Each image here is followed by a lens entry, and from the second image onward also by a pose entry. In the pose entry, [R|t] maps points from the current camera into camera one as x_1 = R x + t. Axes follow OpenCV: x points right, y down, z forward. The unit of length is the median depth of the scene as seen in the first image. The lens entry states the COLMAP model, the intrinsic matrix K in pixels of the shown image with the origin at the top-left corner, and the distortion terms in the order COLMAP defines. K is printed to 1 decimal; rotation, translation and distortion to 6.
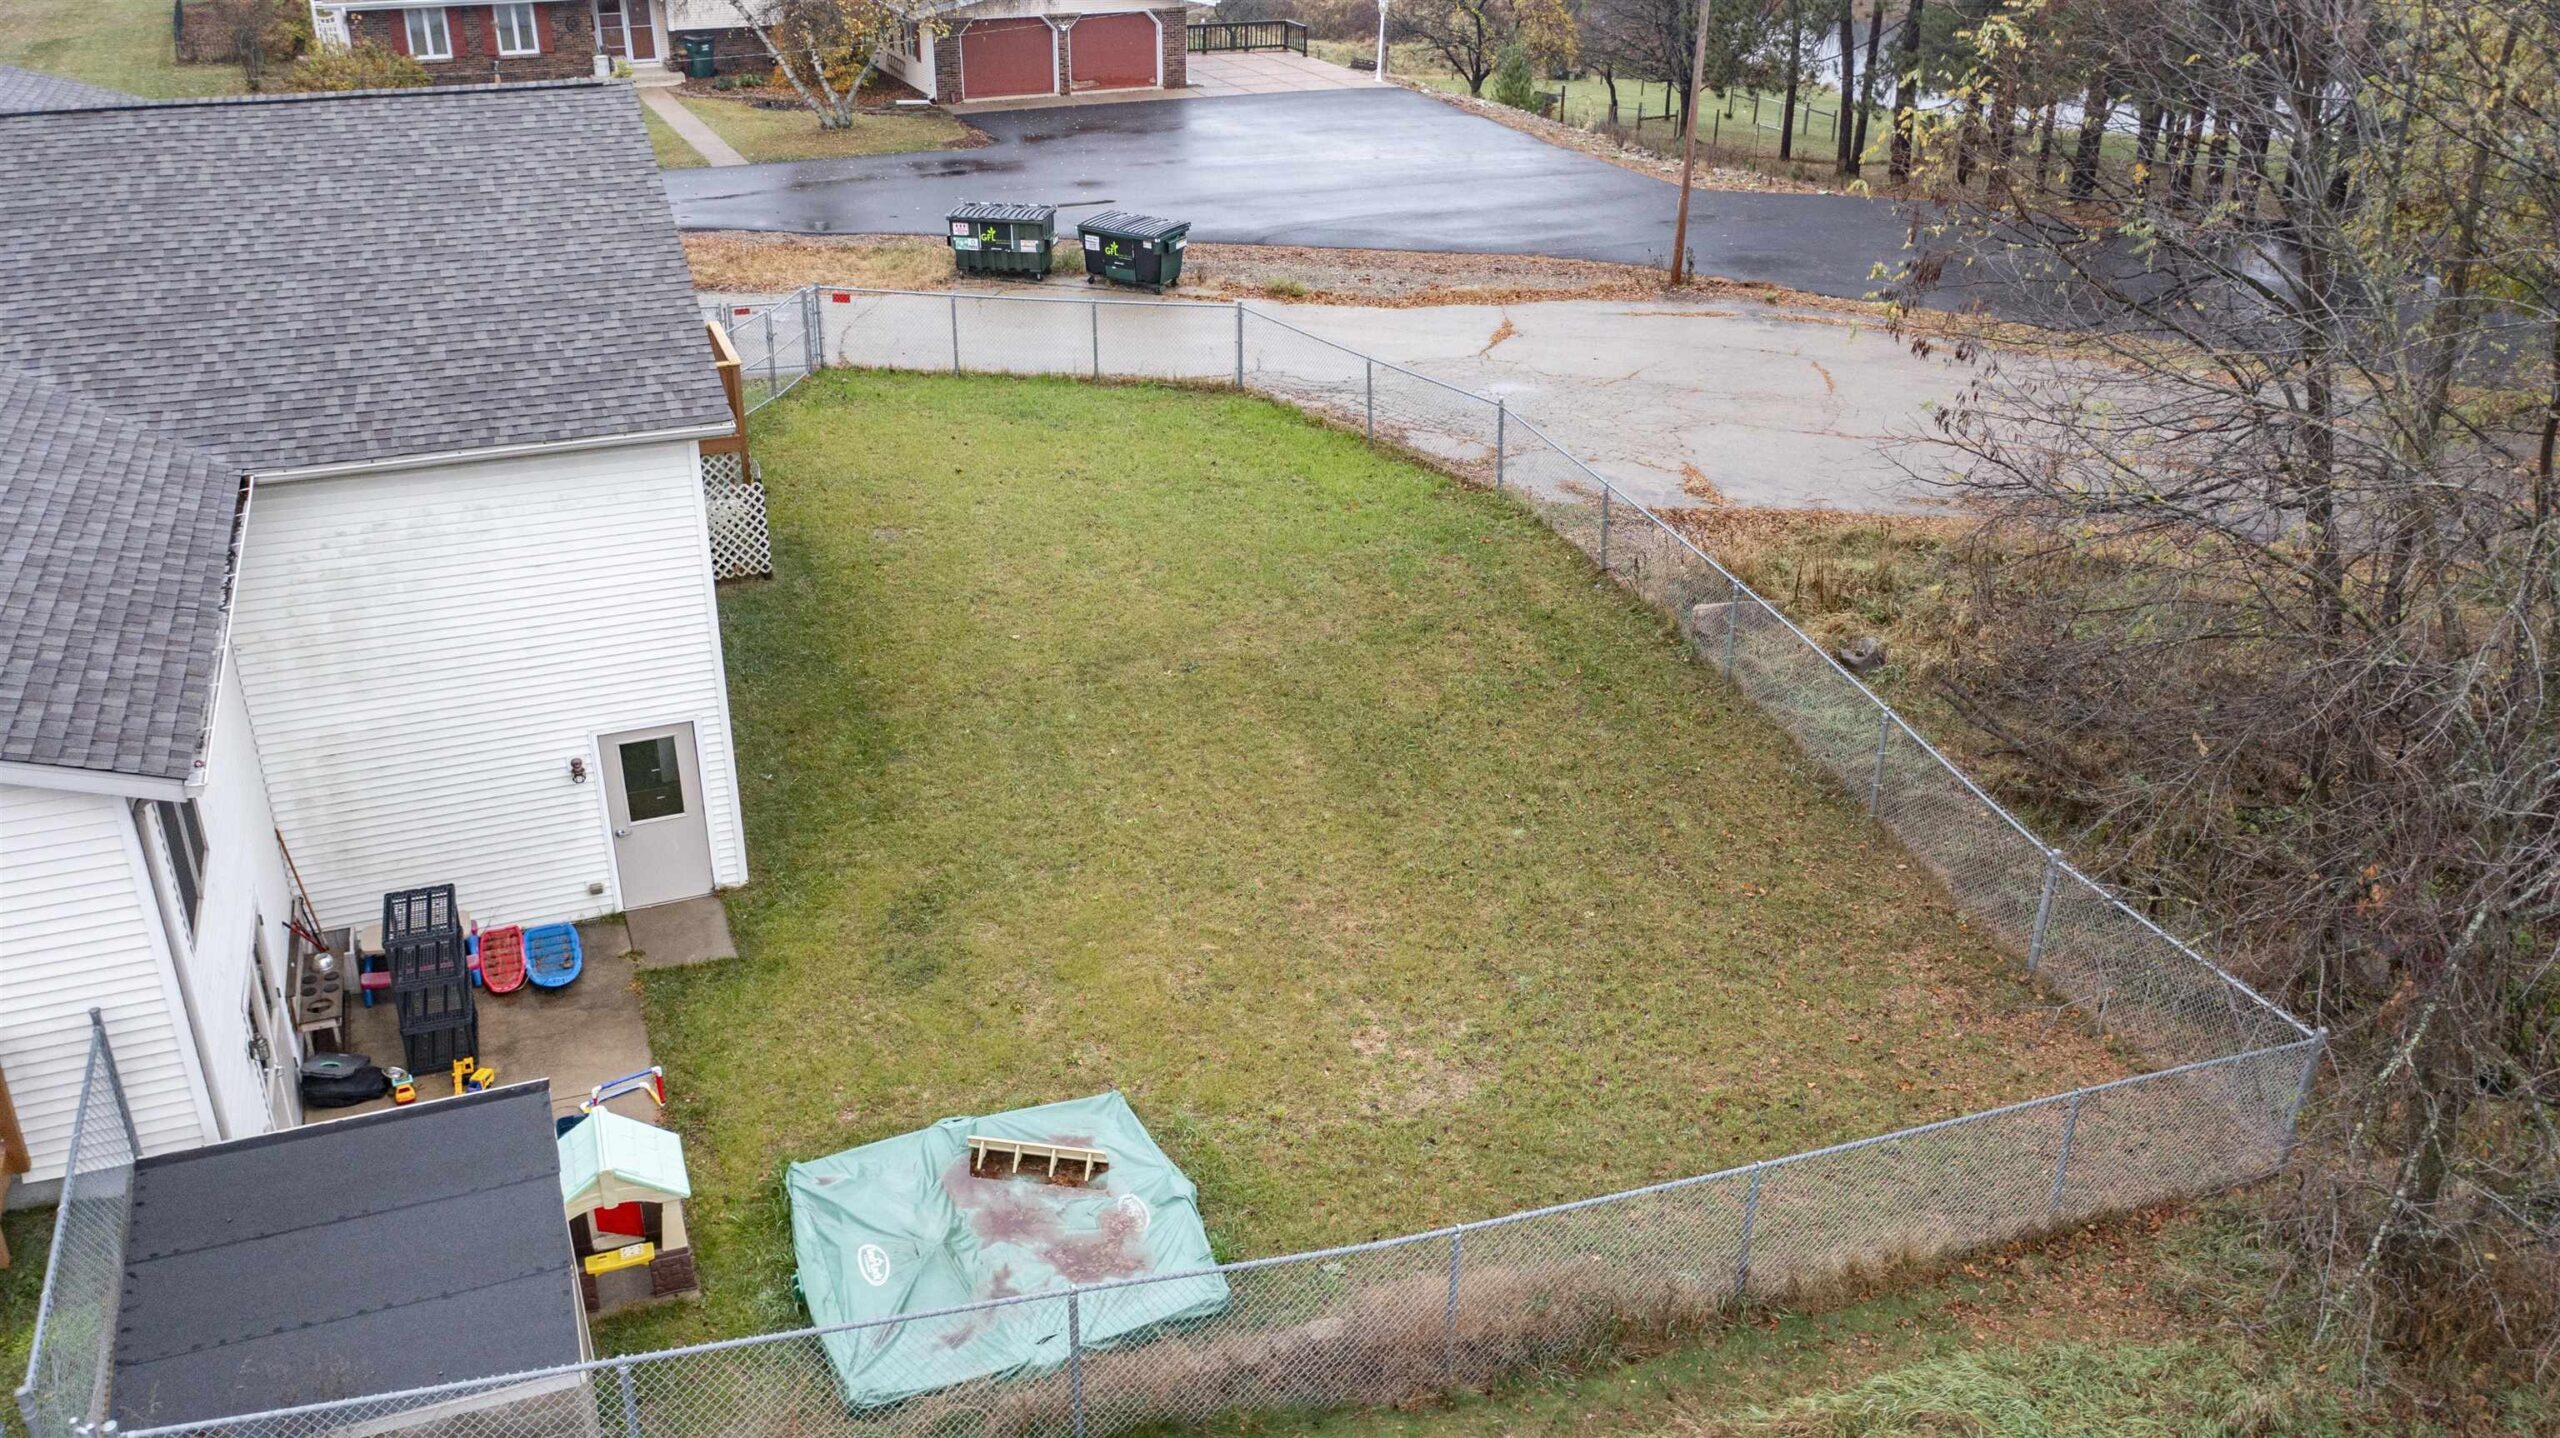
lens RADIAL K [[2040.0, 0, 1287.5], [0, 2040.0, 723.3], [0, 0, 1]] dist [-0.014090, -0.005237]
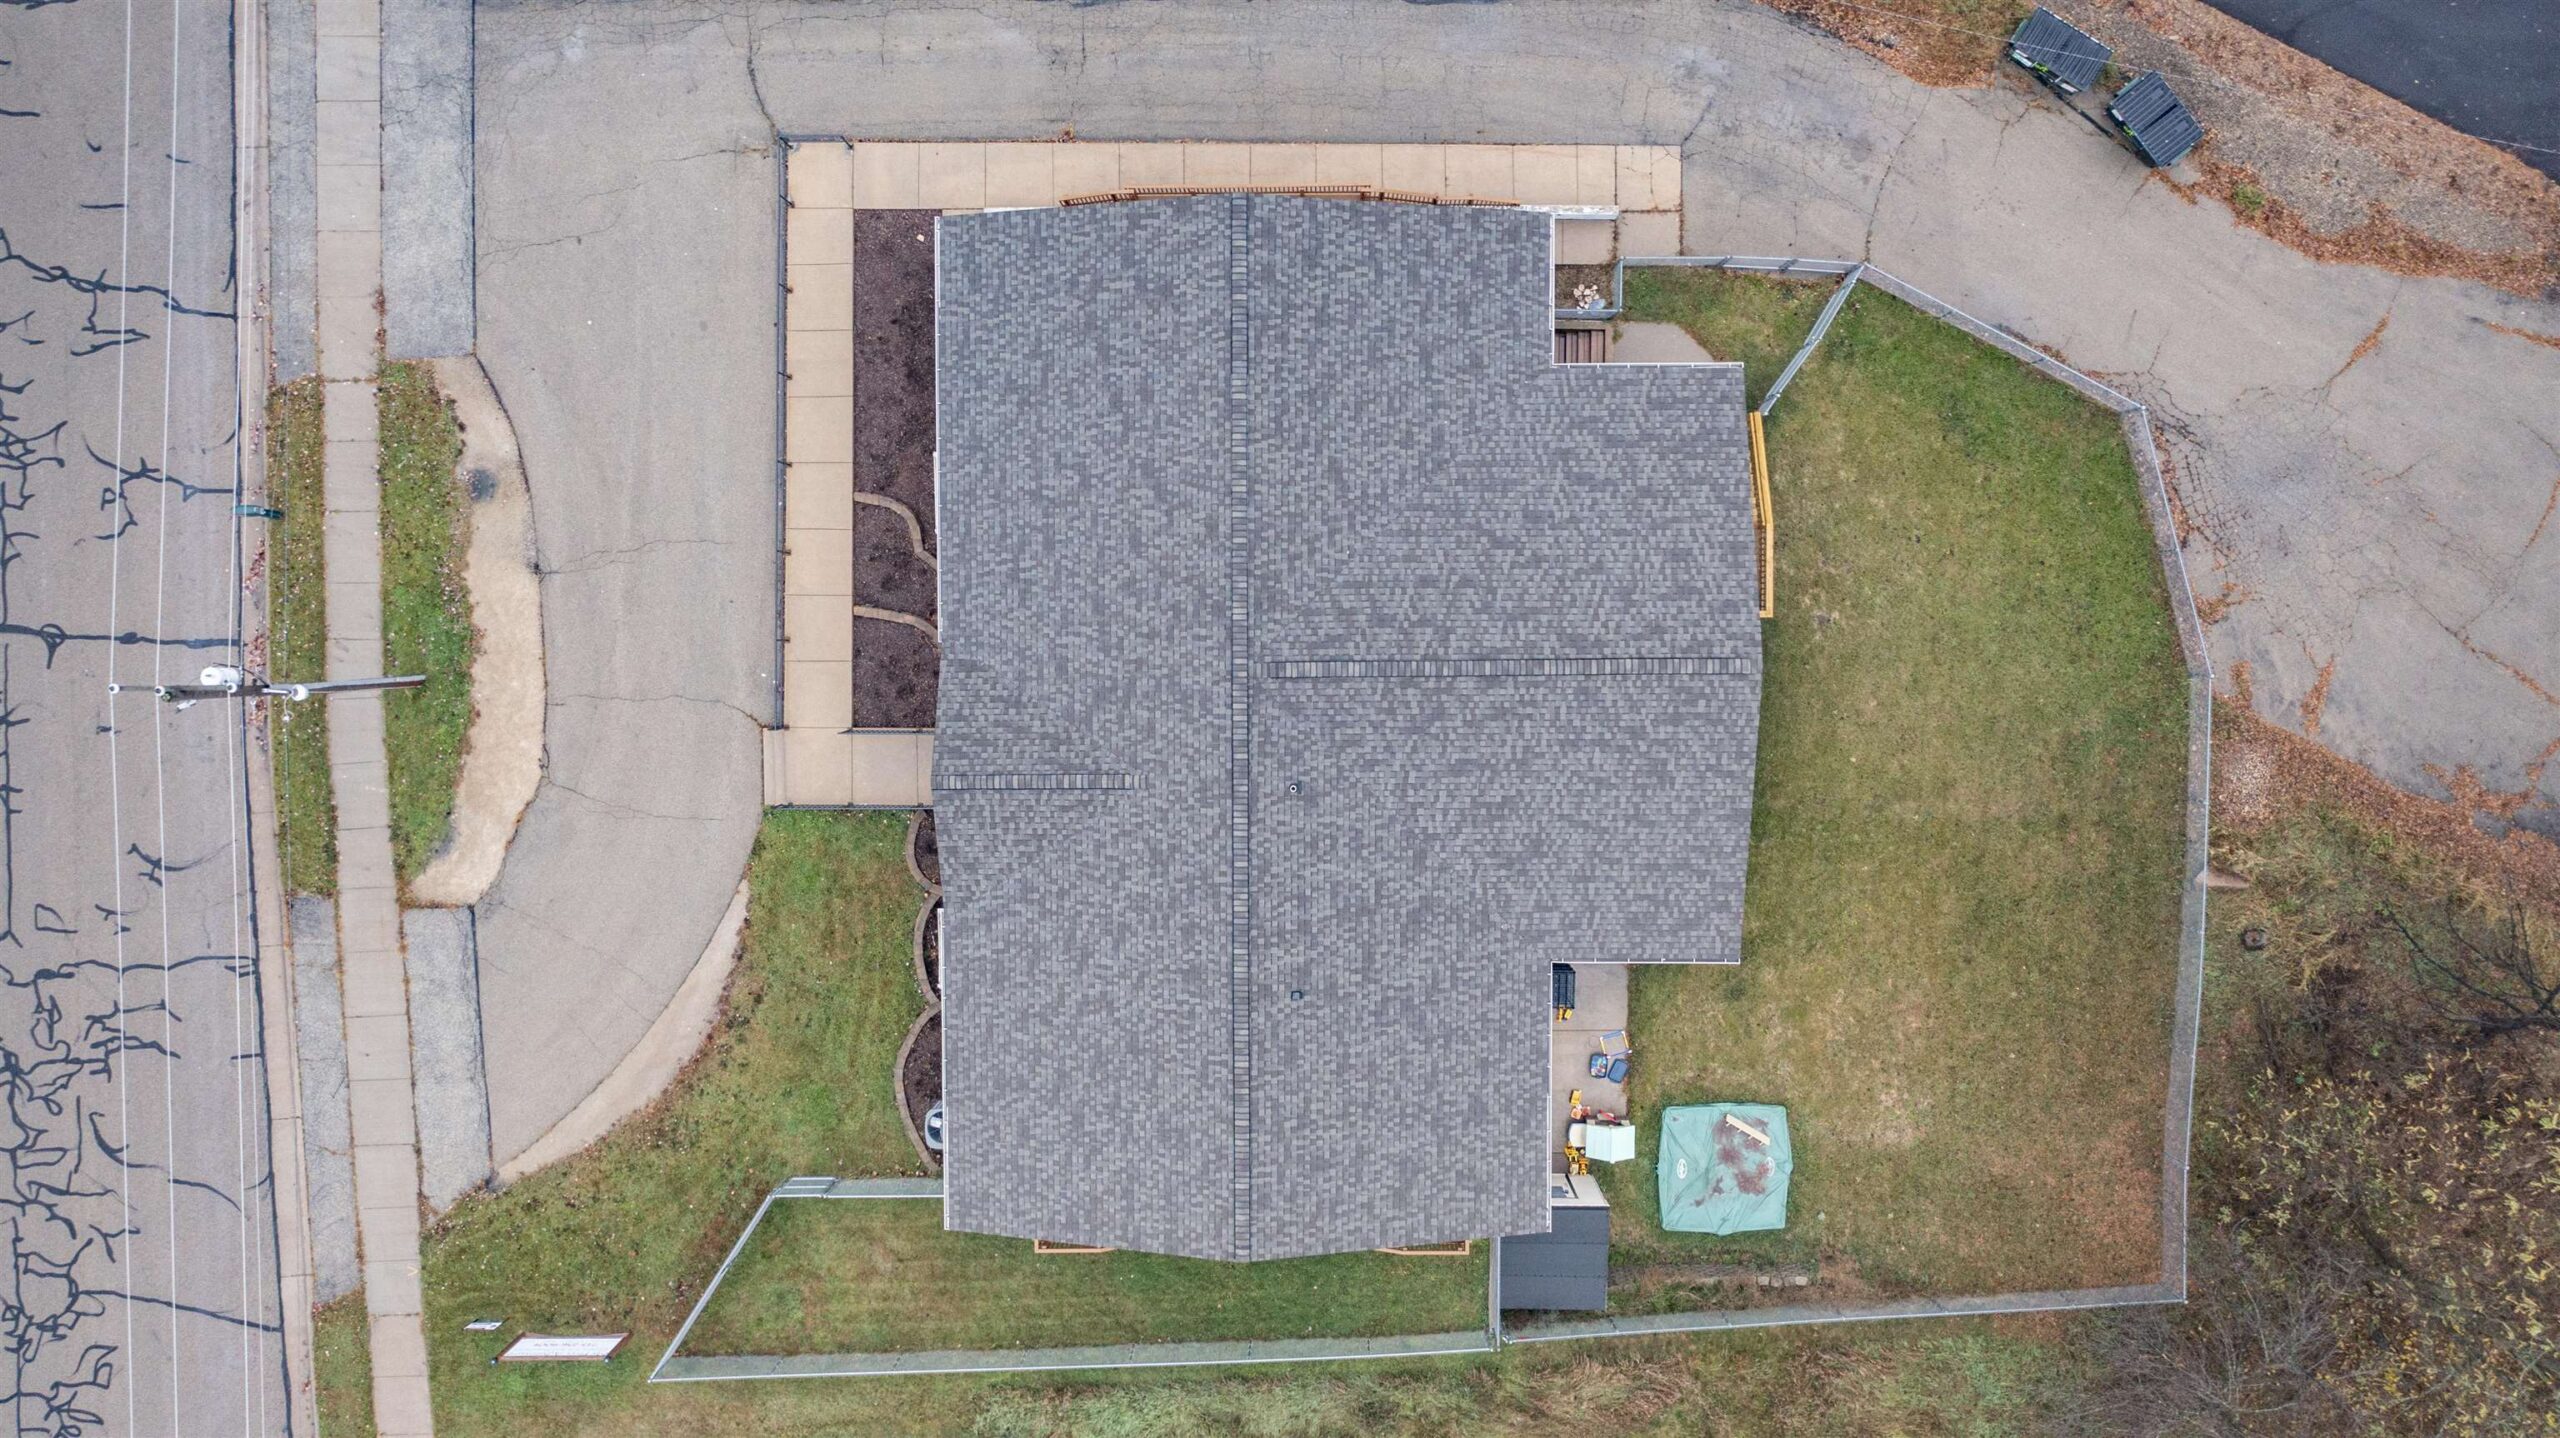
lens RADIAL K [[2004.2, 0, 1286.4], [0, 2004.2, 680.1], [0, 0, 1]] dist [-0.004079, 0.004584]
pose [[0.927432, 0.373515, -0.018869, -0.868505], [-0.134496, 0.380179, 0.915082, -2.413153], [0.348971, -0.846139, 0.402826, 0.166351]]
